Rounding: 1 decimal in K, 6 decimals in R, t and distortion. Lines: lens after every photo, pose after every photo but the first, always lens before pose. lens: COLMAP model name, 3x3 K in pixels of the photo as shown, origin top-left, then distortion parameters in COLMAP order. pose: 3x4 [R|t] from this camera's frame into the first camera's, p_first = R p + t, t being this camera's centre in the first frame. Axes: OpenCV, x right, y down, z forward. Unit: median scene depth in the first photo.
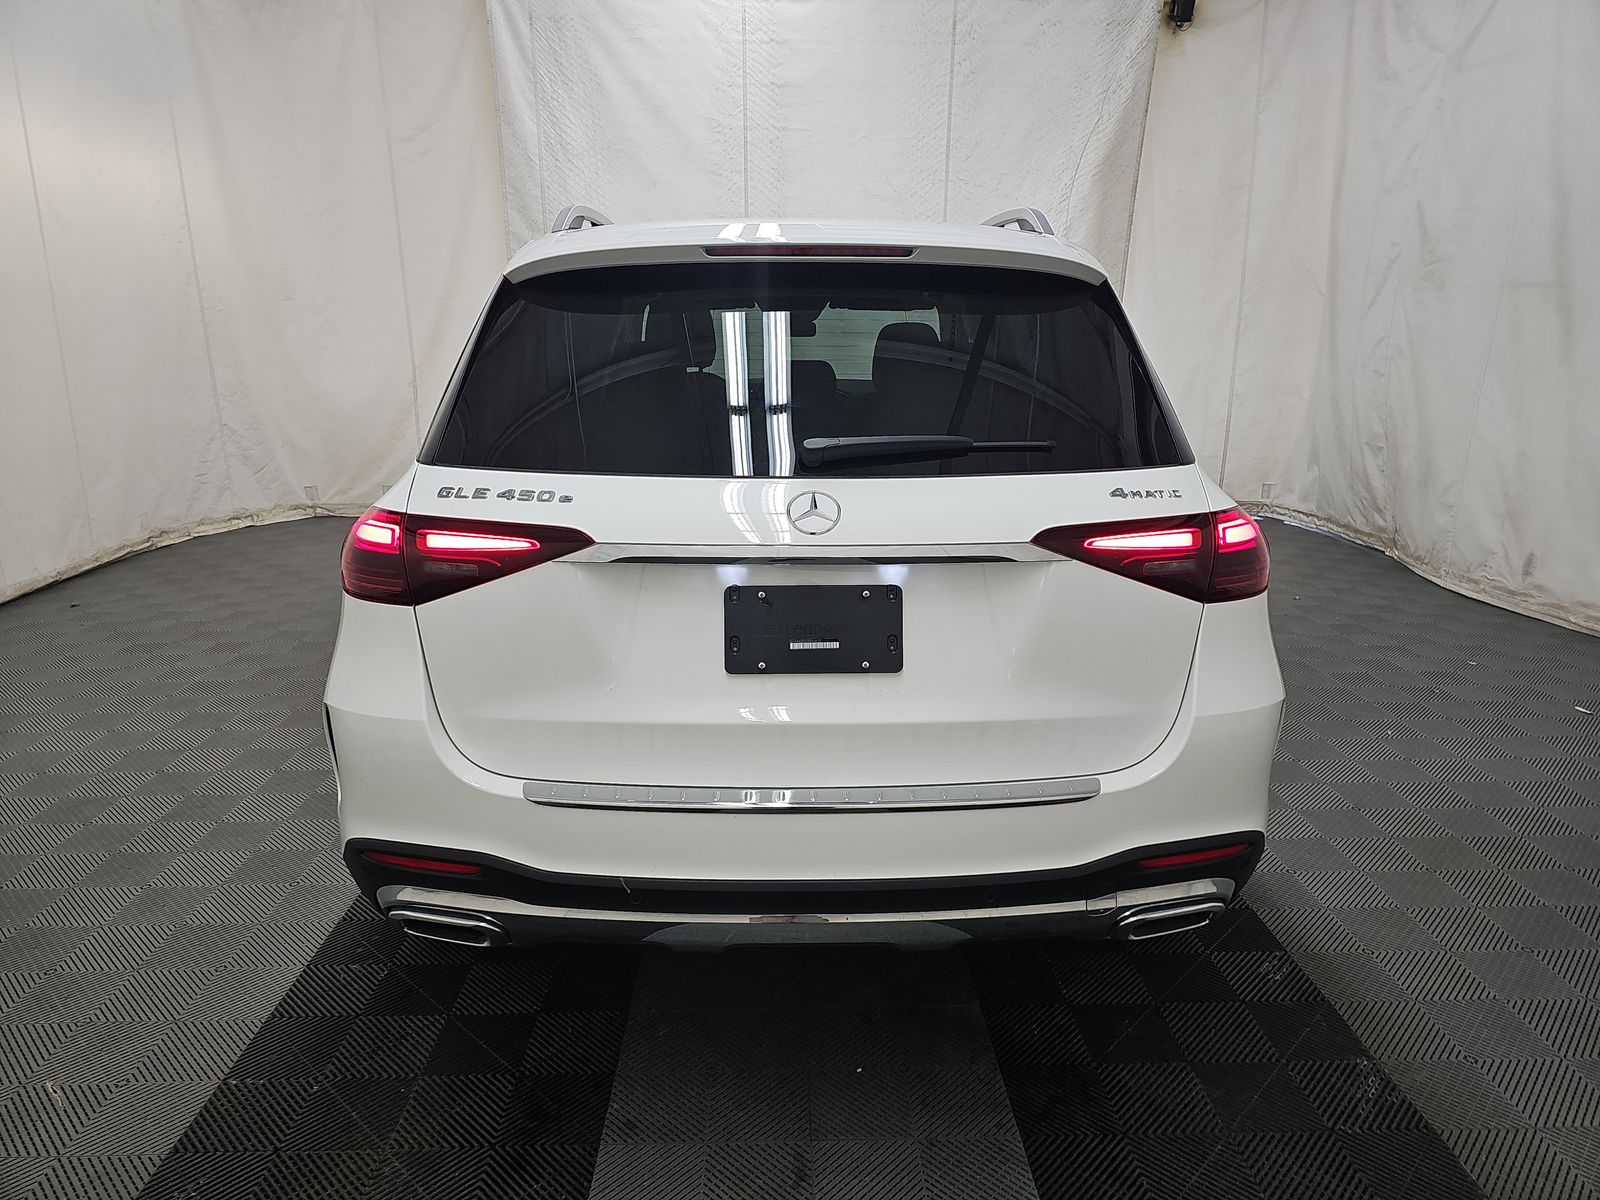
lens RADIAL K [[1041.1, 0, 800.0], [0, 1041.1, 600.0], [0, 0, 1]] dist [0.074368, -0.047776]
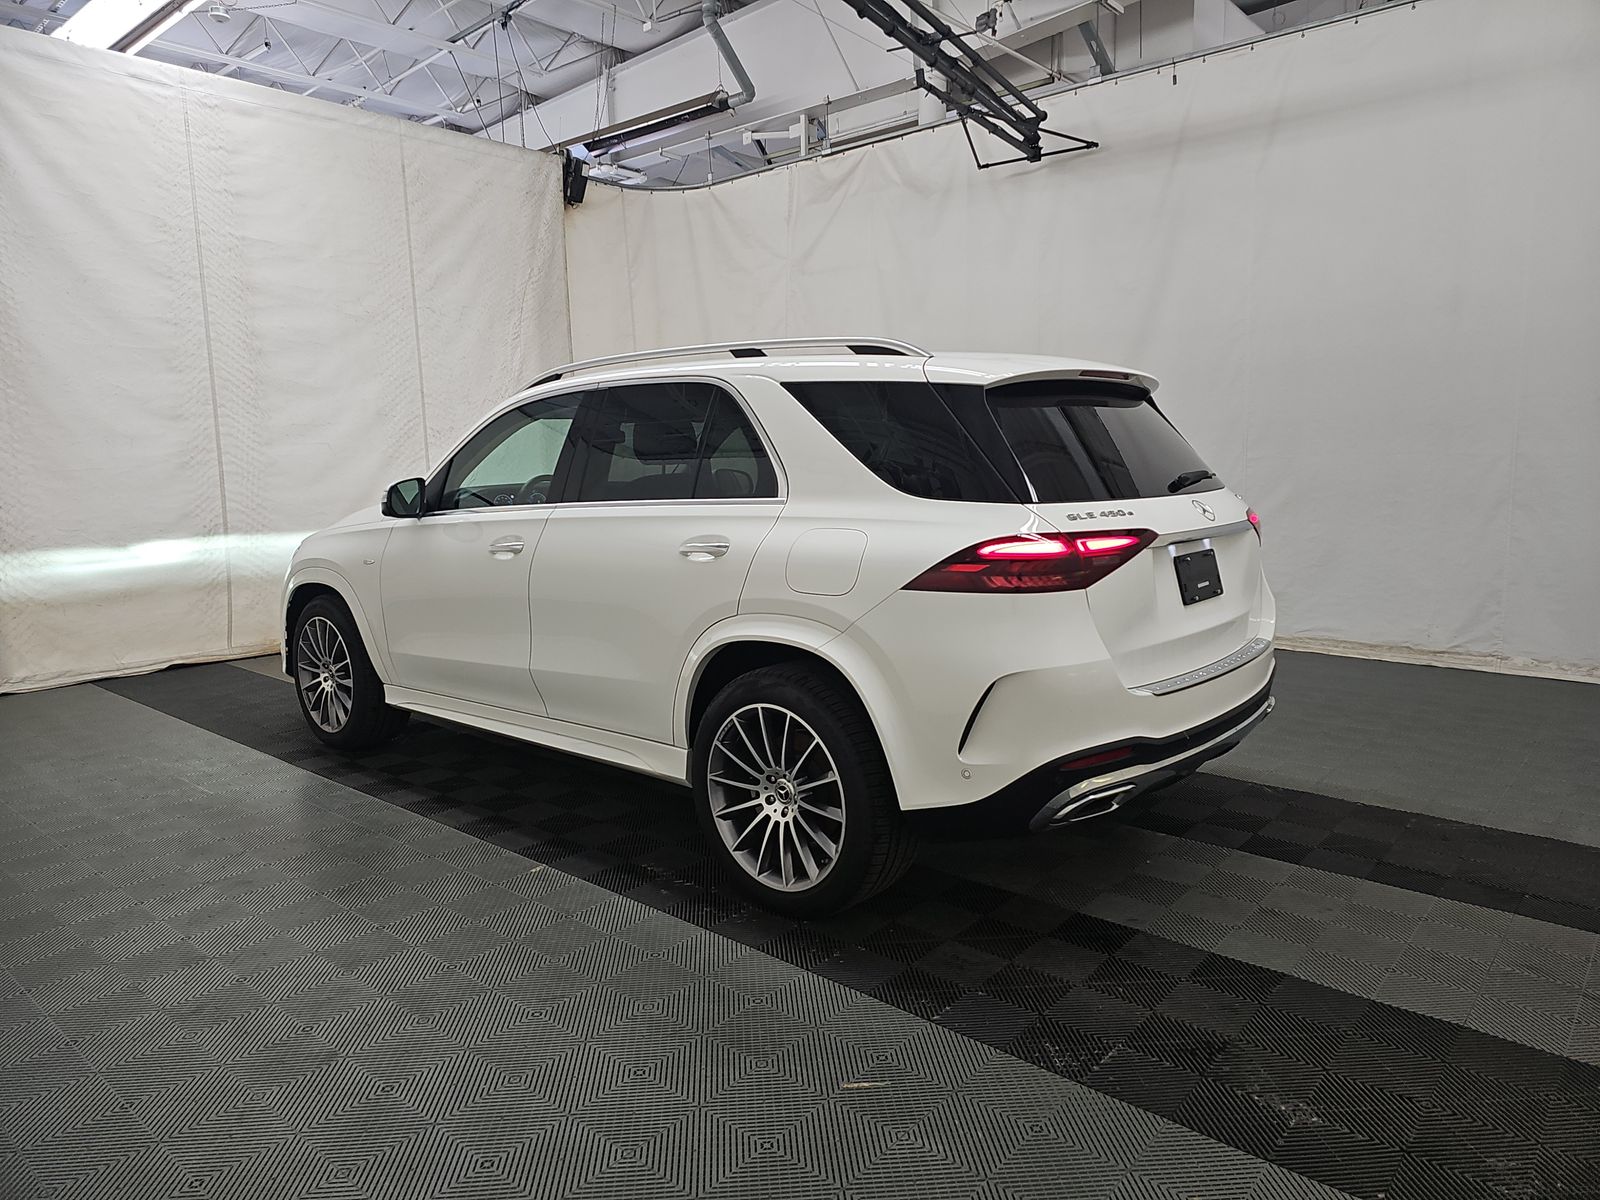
lens RADIAL K [[1066.9, 0, 800.0], [0, 1066.9, 600.0], [0, 0, 1]] dist [0.043855, -0.052571]
pose [[0.666275, -0.114488, 0.736865, -0.433771], [0.202407, 0.978813, -0.030936, -0.003463], [-0.717711, 0.169758, 0.675331, 0.056706]]
